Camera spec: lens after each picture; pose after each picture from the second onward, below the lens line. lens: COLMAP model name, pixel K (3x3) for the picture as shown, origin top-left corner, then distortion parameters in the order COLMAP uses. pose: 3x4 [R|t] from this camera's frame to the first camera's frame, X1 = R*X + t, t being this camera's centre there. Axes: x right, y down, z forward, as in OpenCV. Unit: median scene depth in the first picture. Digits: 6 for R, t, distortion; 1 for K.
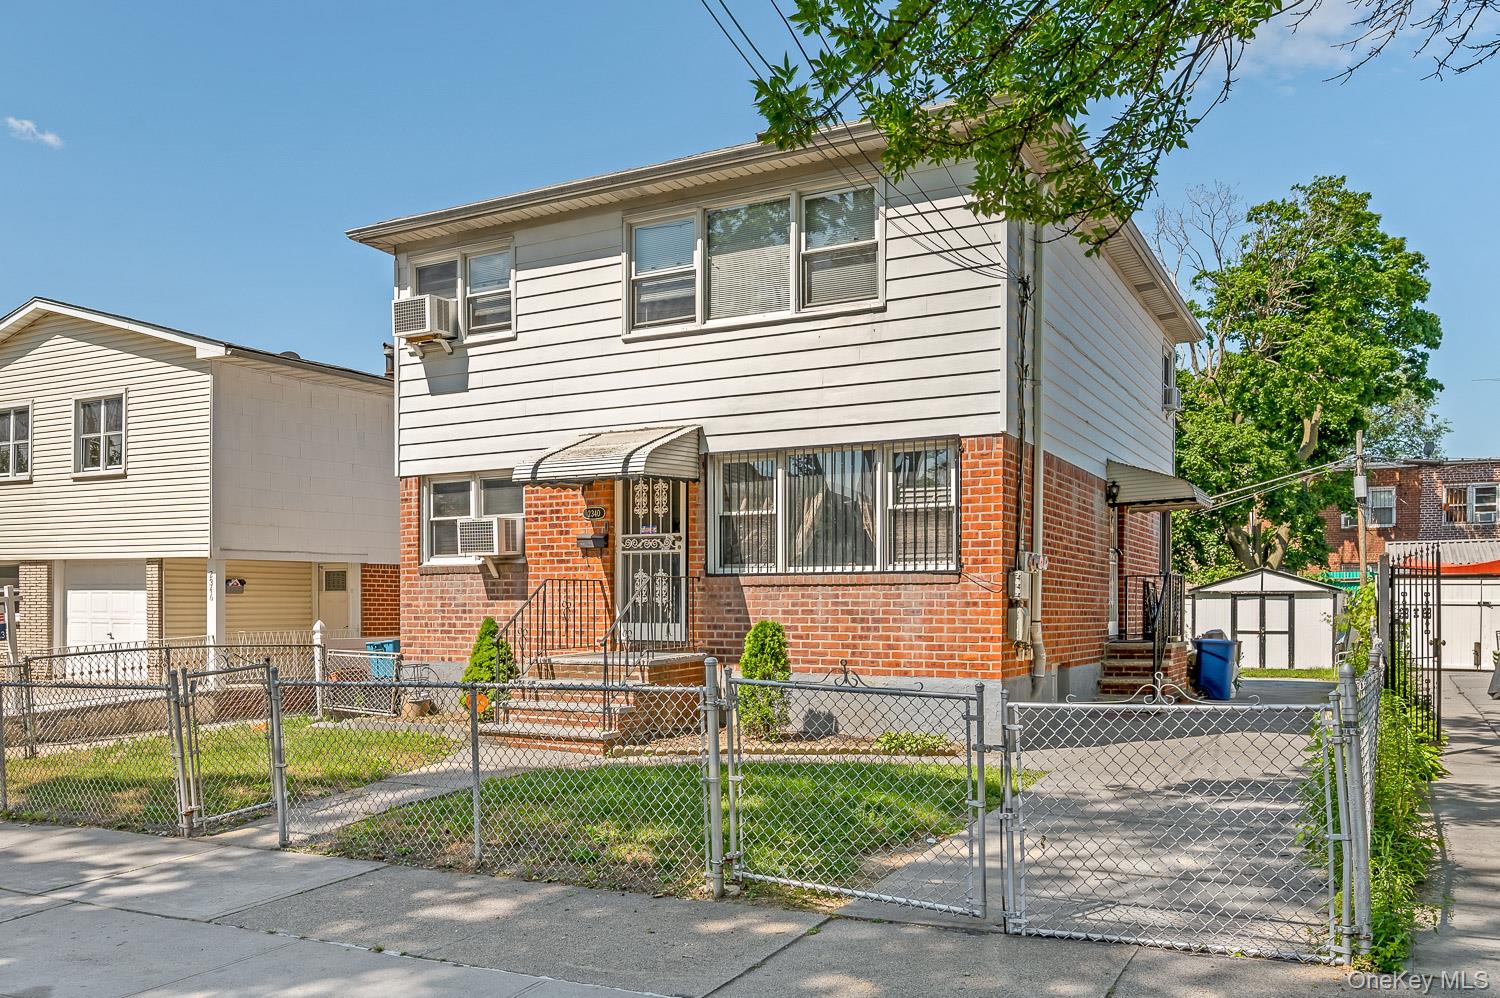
lens RADIAL K [[1160.9, 0, 726.4], [0, 1160.9, 608.0], [0, 0, 1]] dist [-0.004600, 0.000766]
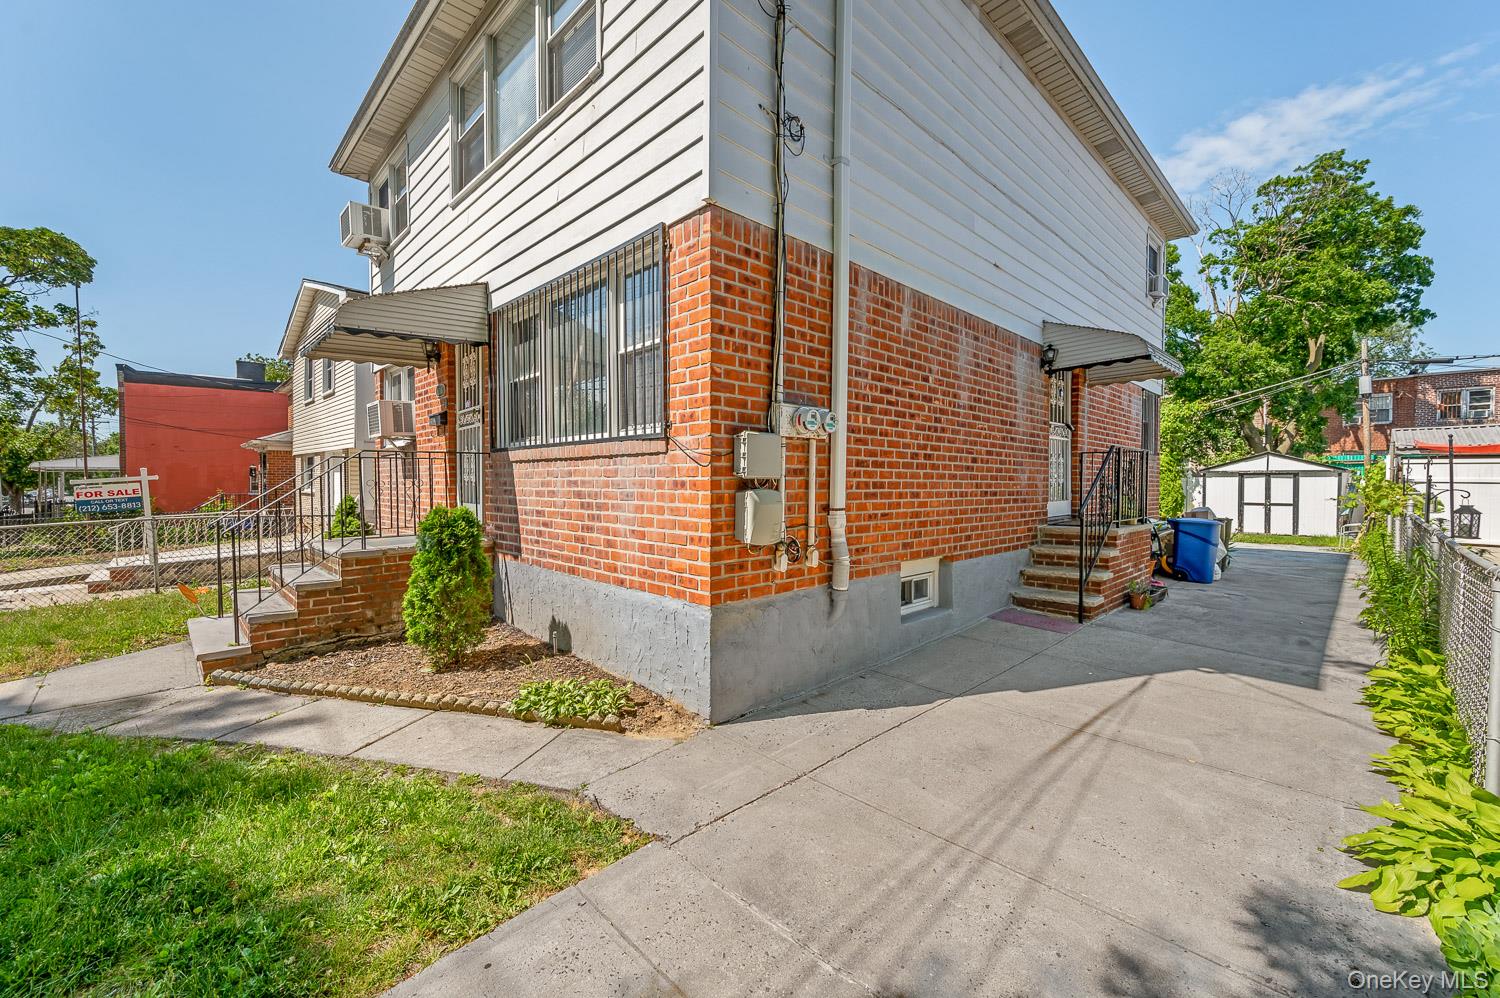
lens RADIAL K [[602.5, 0, 753.1], [0, 602.5, 487.5], [0, 0, 1]] dist [0.002006, -0.008854]
pose [[0.959576, 0.003718, -0.281424, 0.271020], [-0.001296, 0.999961, 0.008793, -0.003817], [0.281446, -0.008073, 0.959543, 0.542889]]
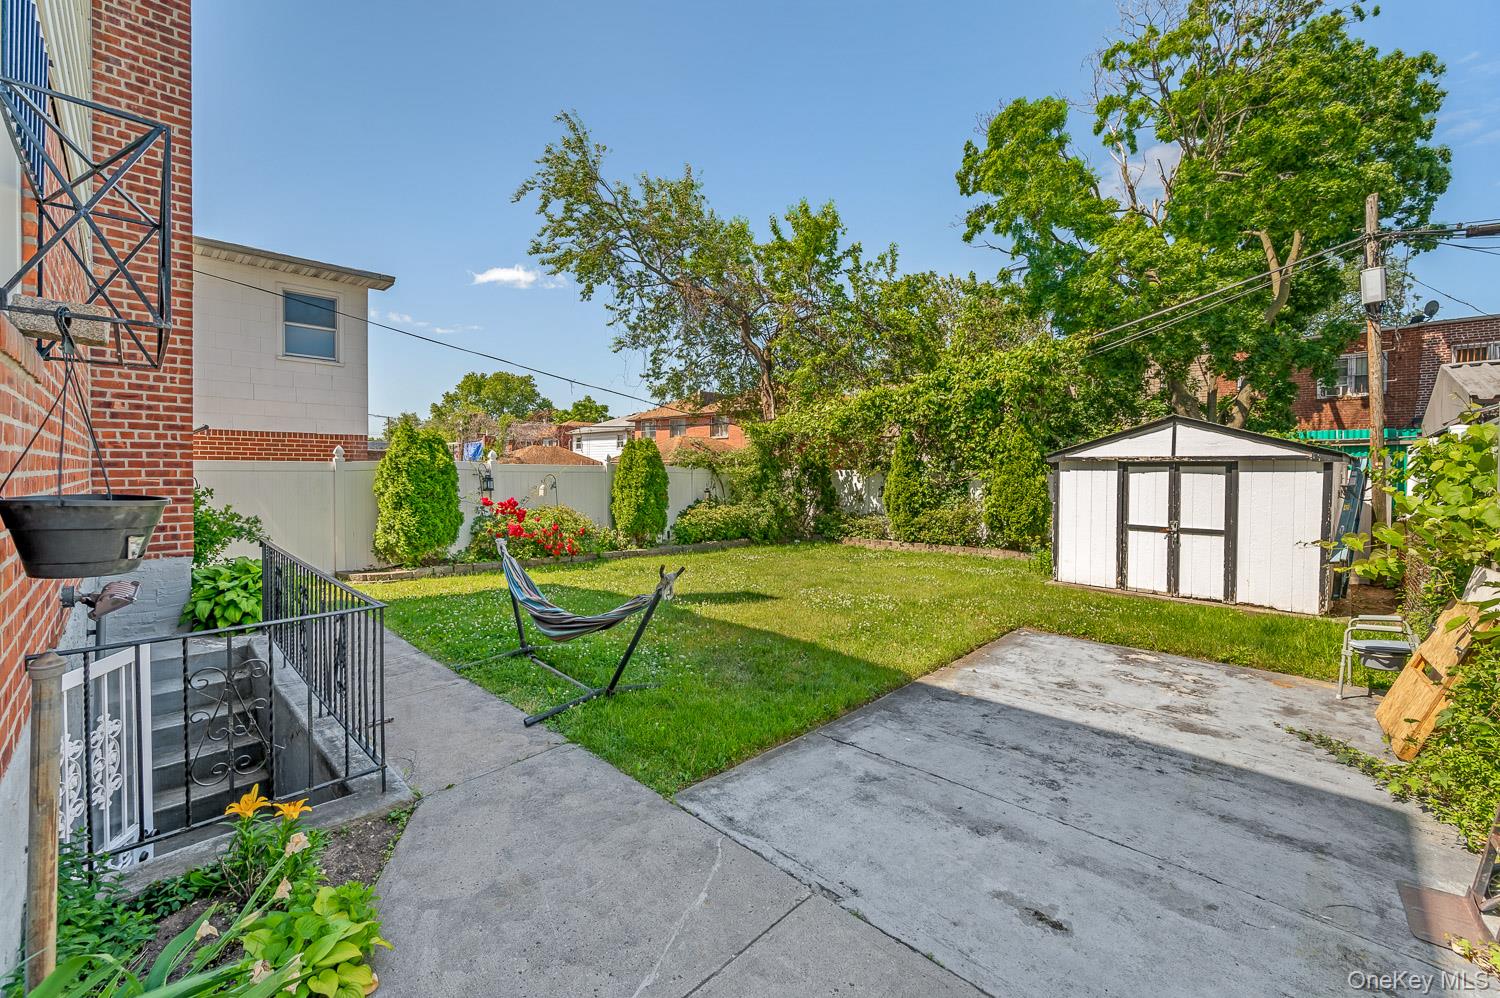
lens RADIAL K [[638.9, 0, 750.6], [0, 638.9, 472.1], [0, 0, 1]] dist [-0.001459, -0.000143]
pose [[0.973255, 0.001946, -0.229718, 0.770283], [-0.000971, 0.999990, 0.004359, -0.019776], [0.229724, -0.004019, 0.973248, 1.503517]]
